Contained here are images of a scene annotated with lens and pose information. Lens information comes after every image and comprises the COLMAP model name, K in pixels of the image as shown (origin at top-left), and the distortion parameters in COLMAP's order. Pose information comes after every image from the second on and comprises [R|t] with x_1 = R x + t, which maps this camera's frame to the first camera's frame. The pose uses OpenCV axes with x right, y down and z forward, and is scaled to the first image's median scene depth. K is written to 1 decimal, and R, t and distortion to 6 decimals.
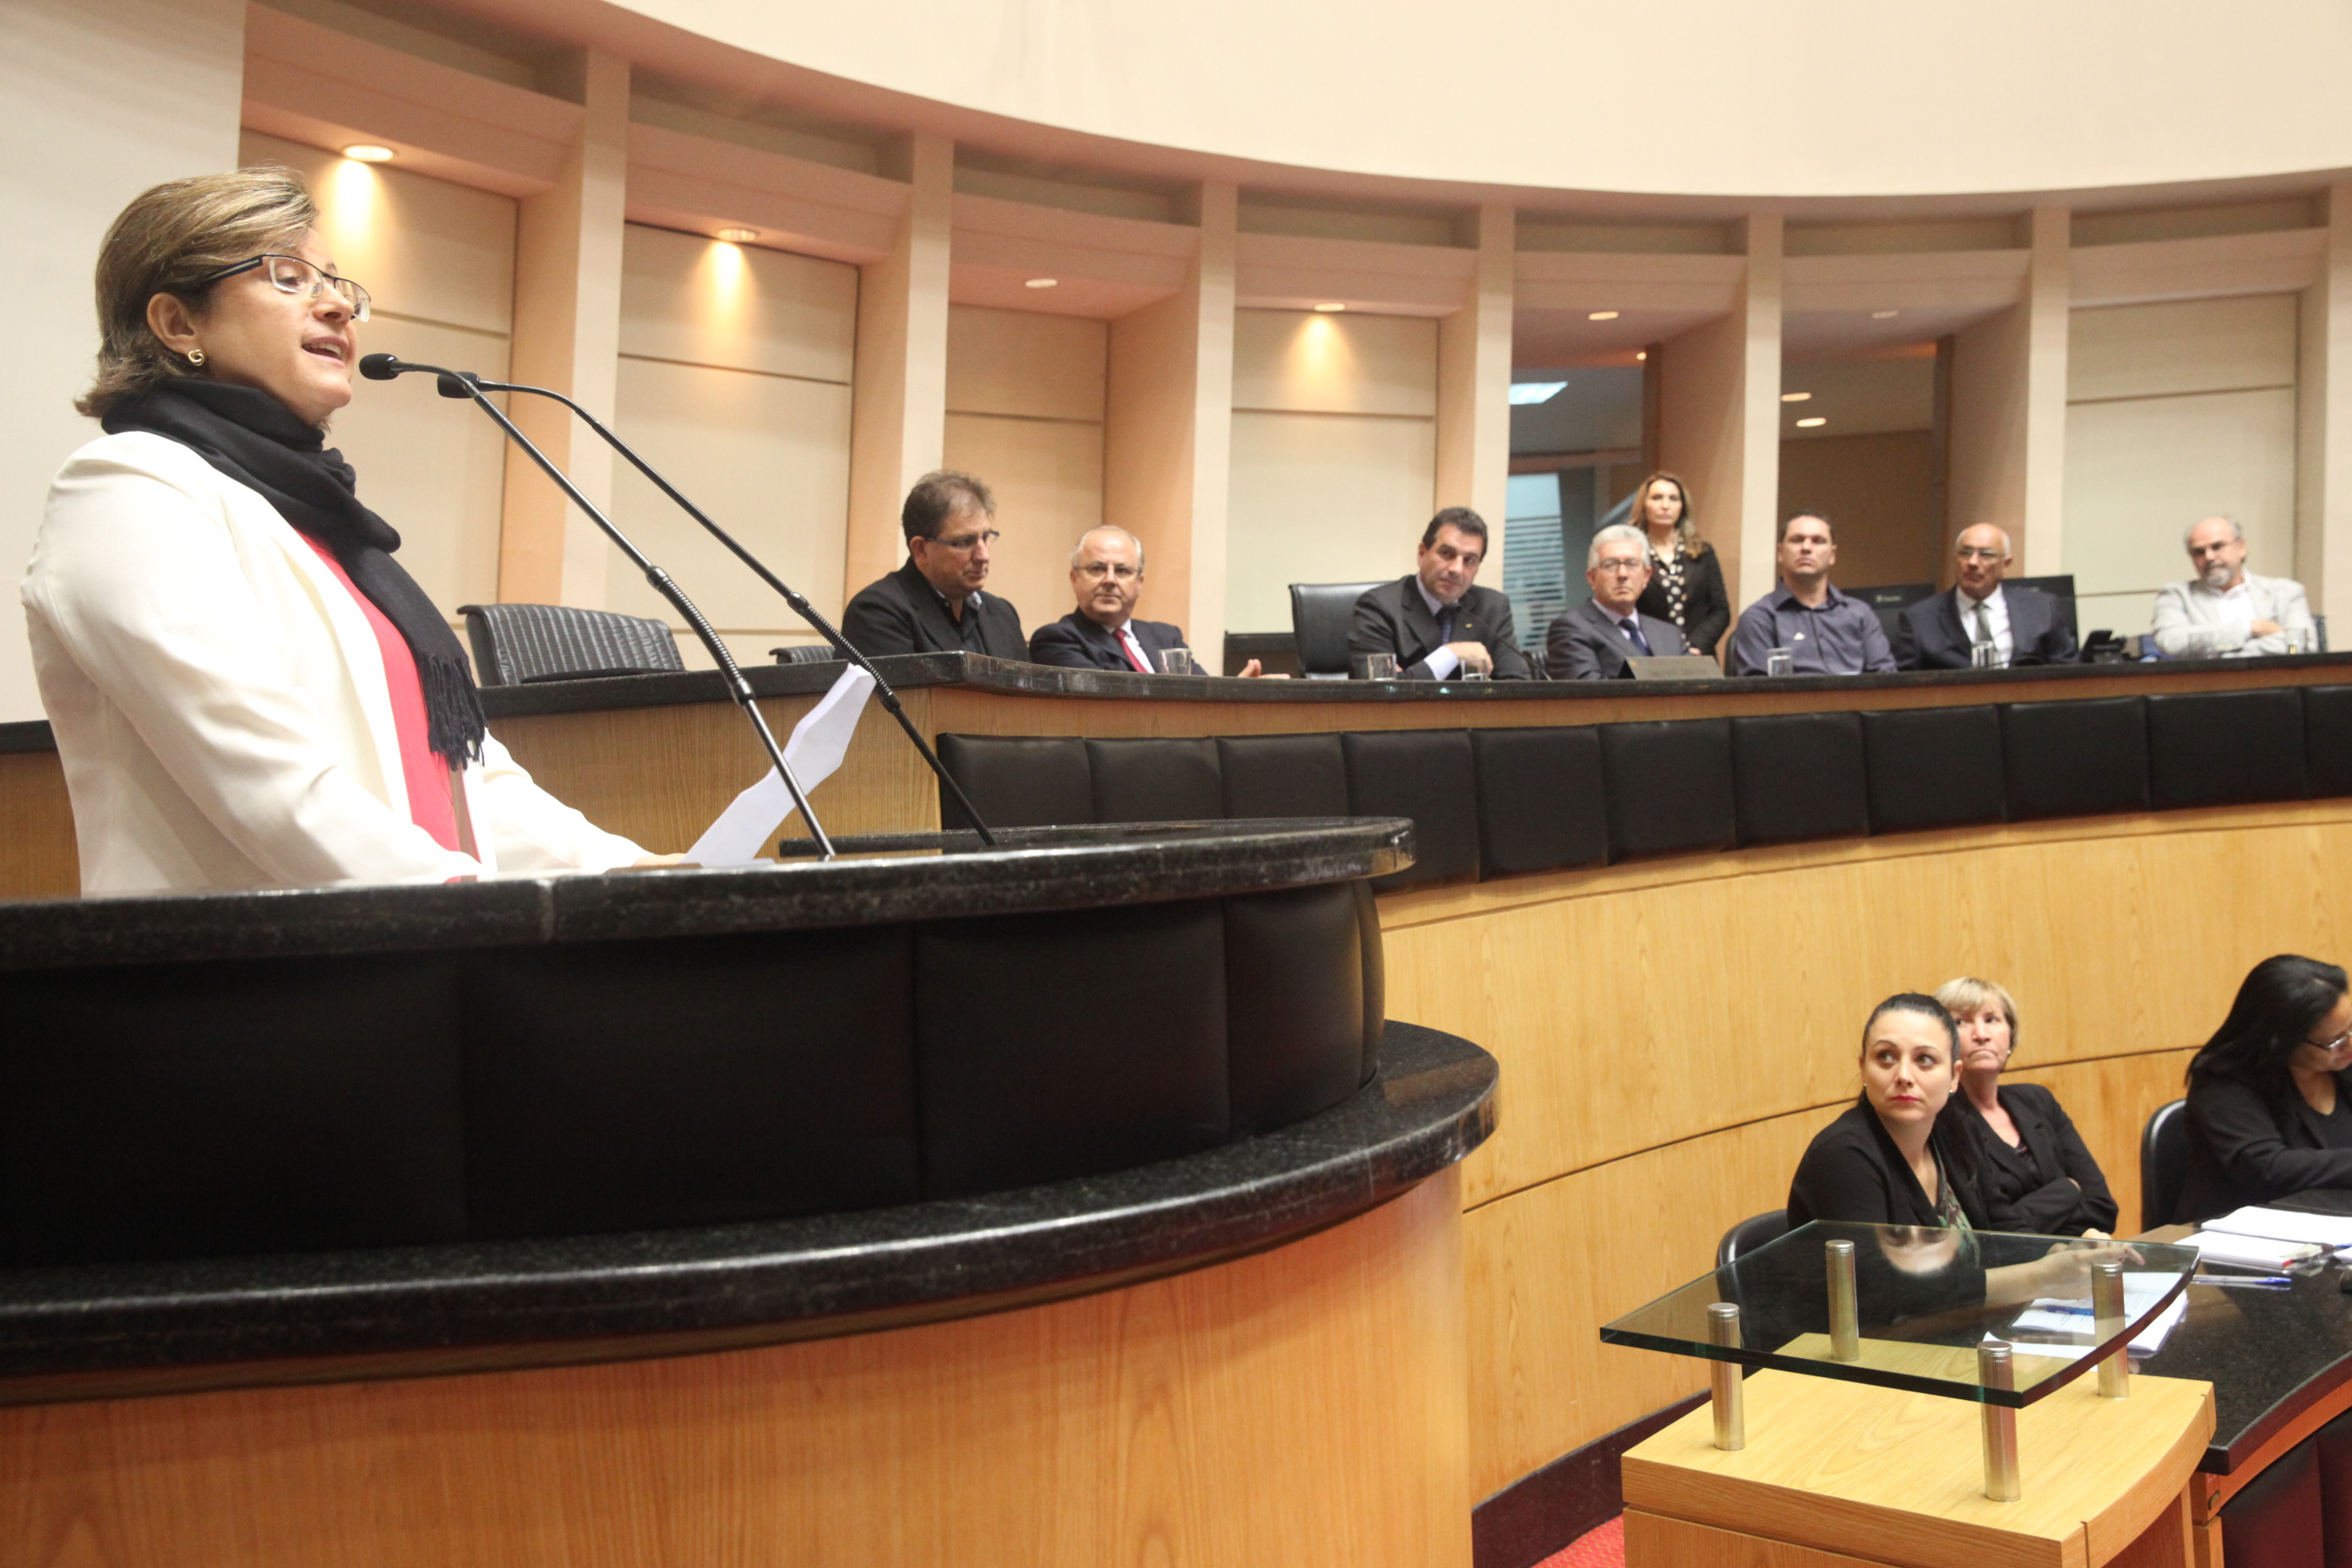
lens RADIAL K [[2153.7, 0, 1161.0], [0, 2153.7, 773.8], [0, 0, 1]] dist [-0.013337, 0.000000]
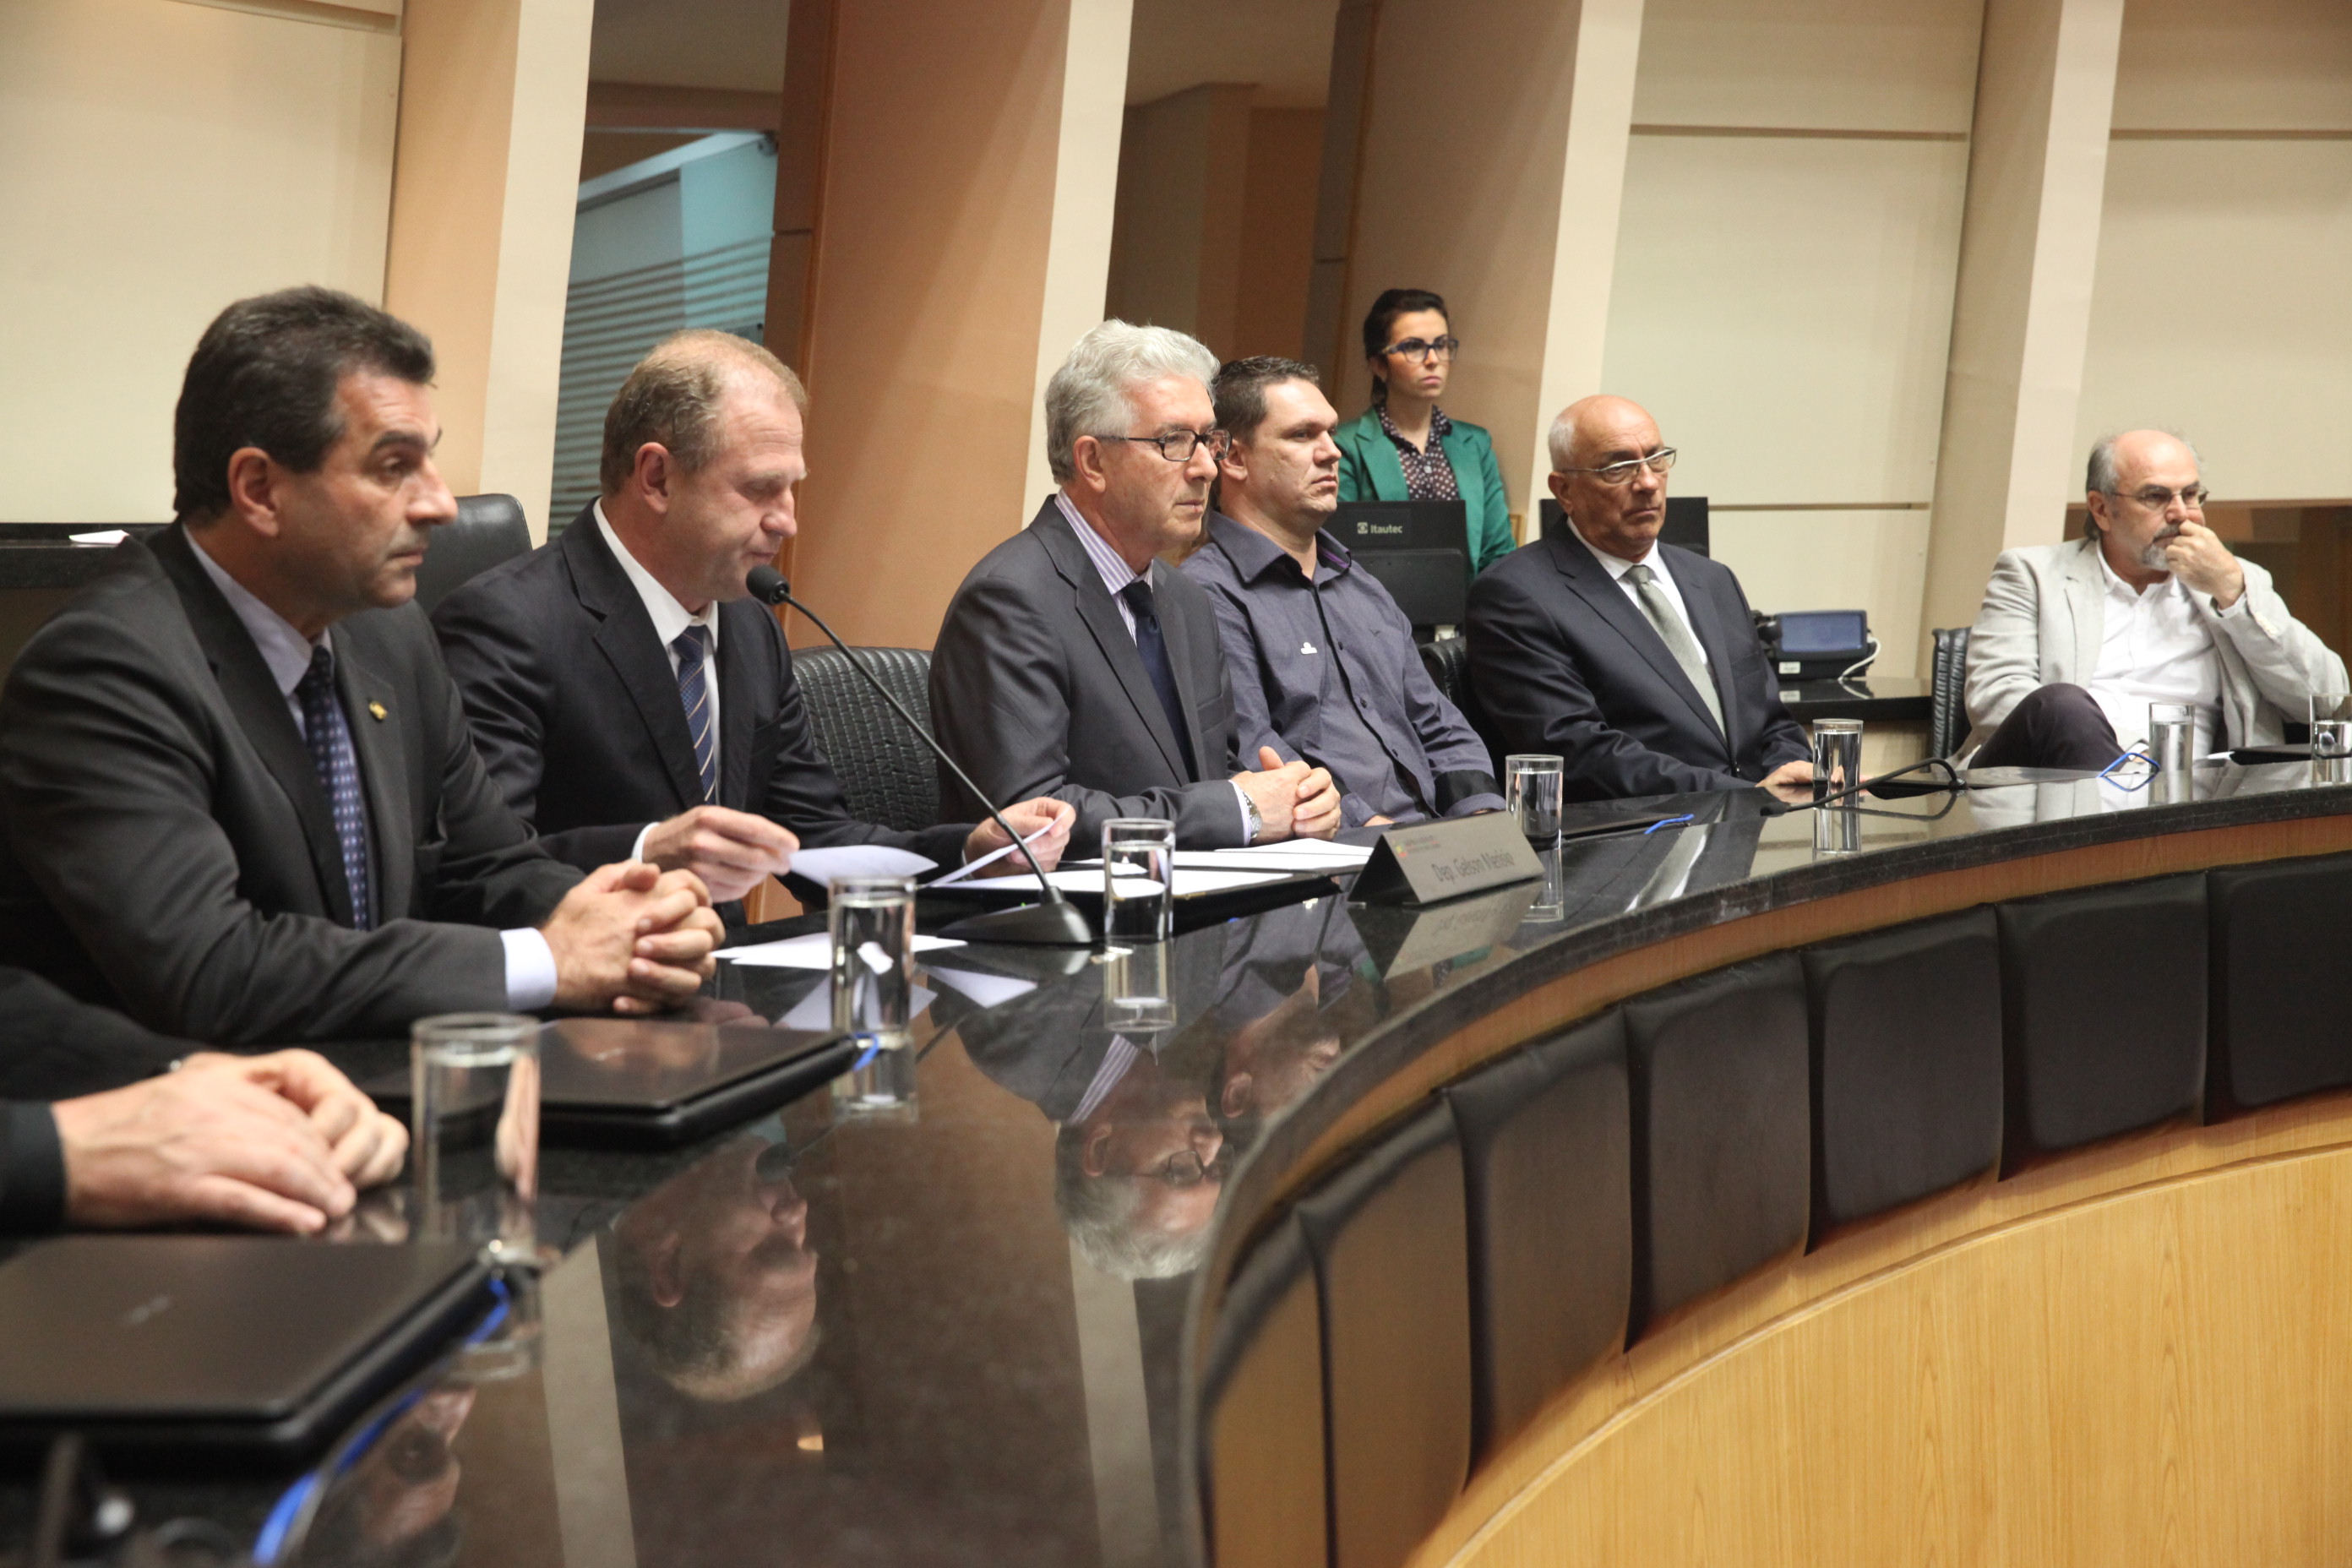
lens RADIAL K [[3761.5, 0, 1184.3], [0, 3761.5, 781.8], [0, 0, 1]] dist [0.003446, 0.000000]
pose [[0.891319, 0.022360, 0.452825, -0.098421], [-0.043787, 0.998360, 0.036890, -0.081970], [-0.451257, -0.052709, 0.890836, 0.435530]]
